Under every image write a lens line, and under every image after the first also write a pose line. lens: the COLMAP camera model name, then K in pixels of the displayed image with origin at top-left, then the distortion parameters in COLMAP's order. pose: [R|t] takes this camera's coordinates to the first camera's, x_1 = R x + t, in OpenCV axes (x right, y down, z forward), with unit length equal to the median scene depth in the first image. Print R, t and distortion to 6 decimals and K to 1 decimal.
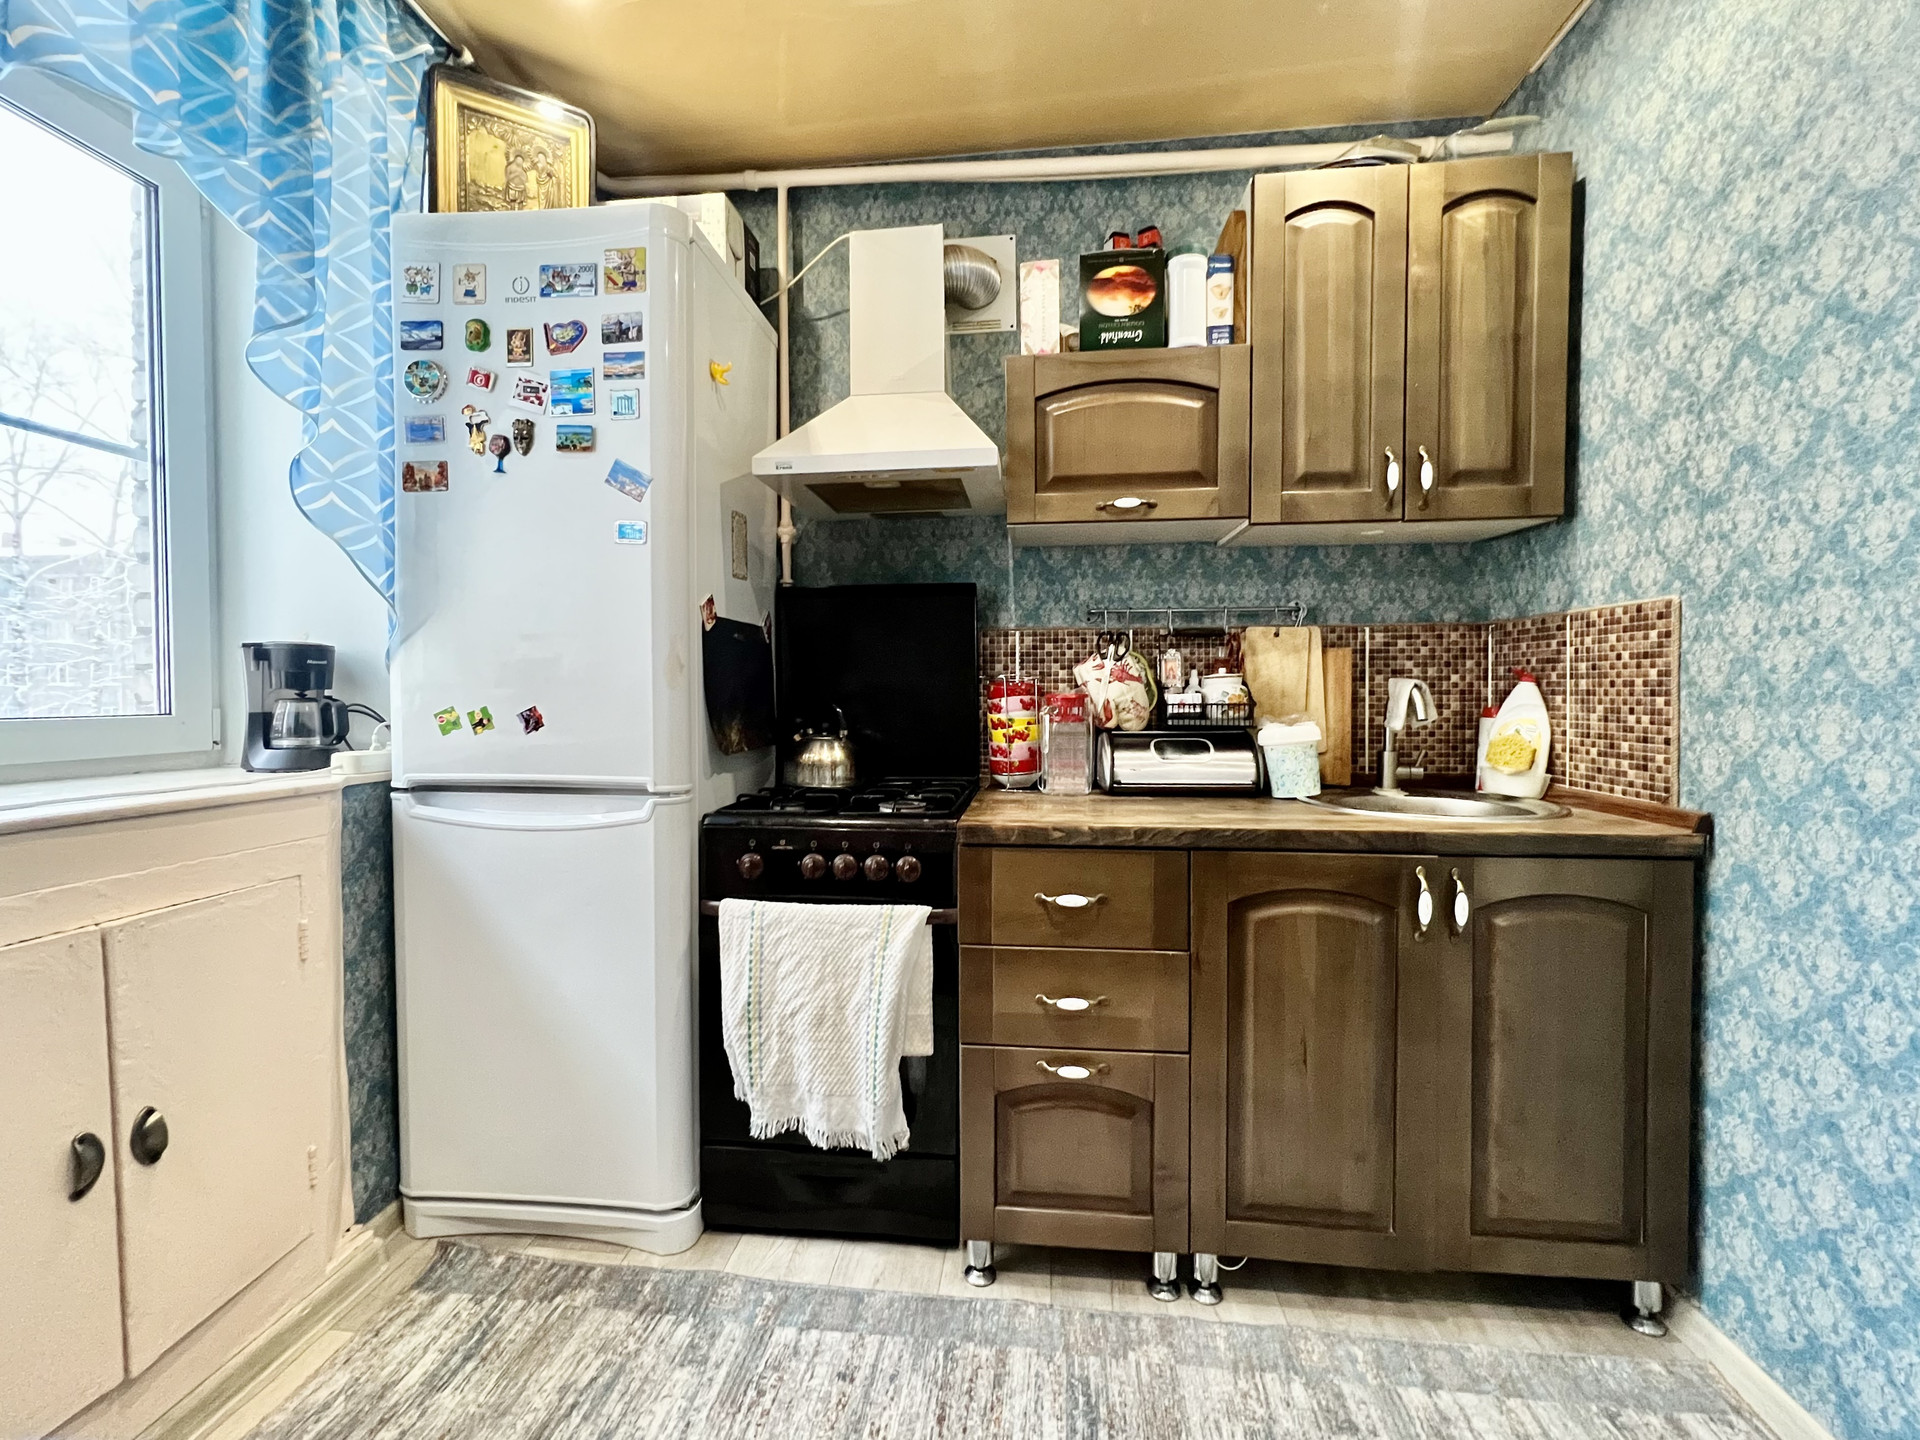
lens RADIAL K [[820.7, 0, 956.7], [0, 820.7, 713.8], [0, 0, 1]] dist [-0.004754, 0.001187]
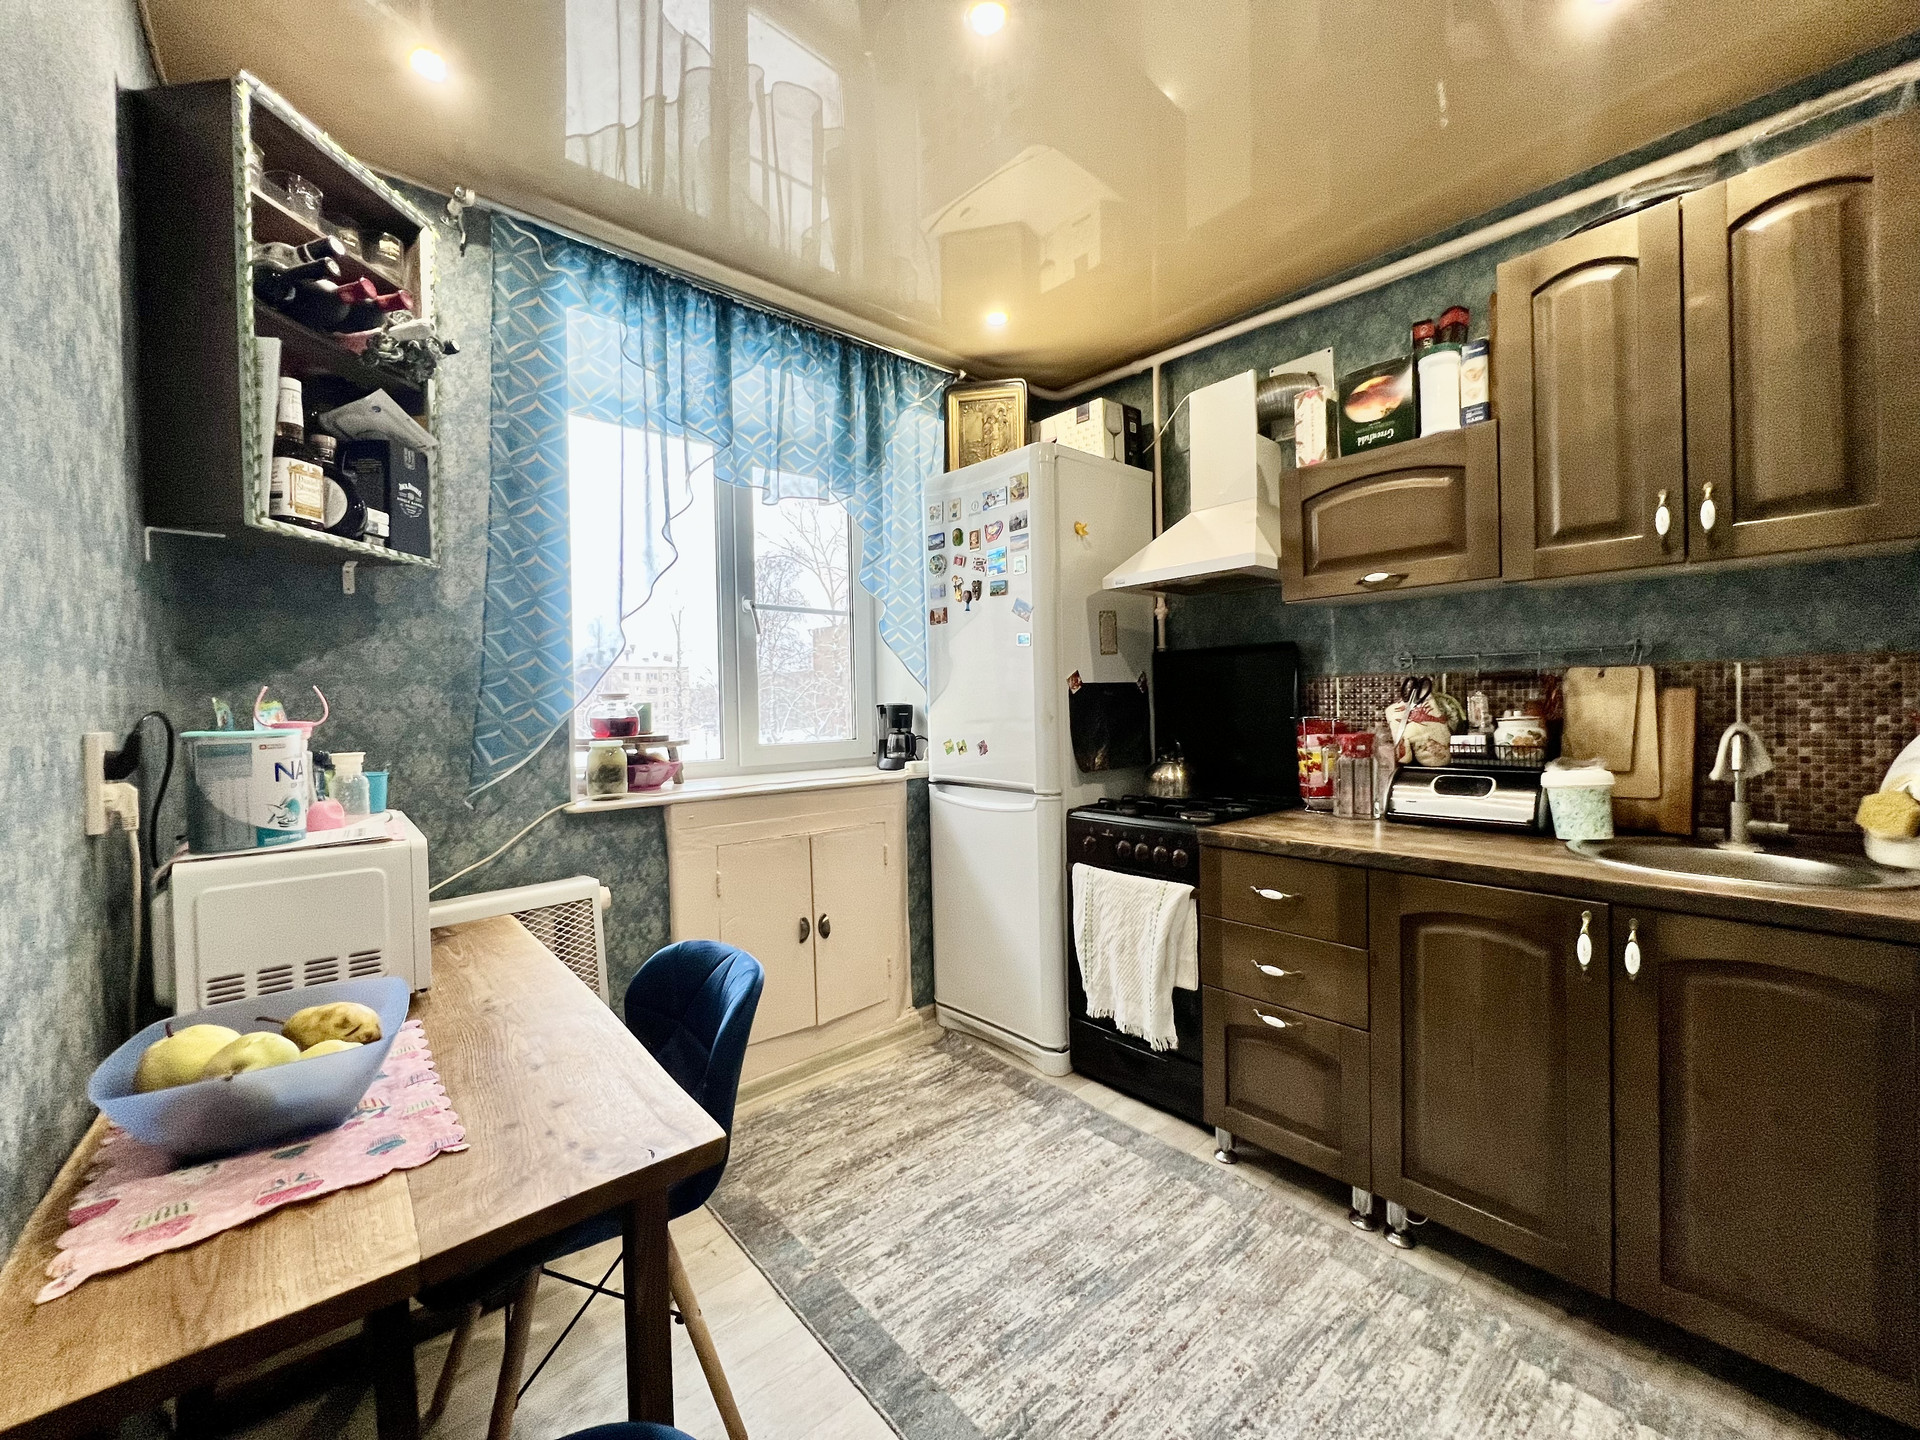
lens RADIAL K [[769.5, 0, 952.5], [0, 769.5, 714.3], [0, 0, 1]] dist [-0.002639, 0.000491]
pose [[0.733636, -0.002168, -0.679539, 0.553578], [0.001768, 0.999998, -0.001282, -0.061484], [0.679540, -0.000261, 0.733638, -0.260863]]
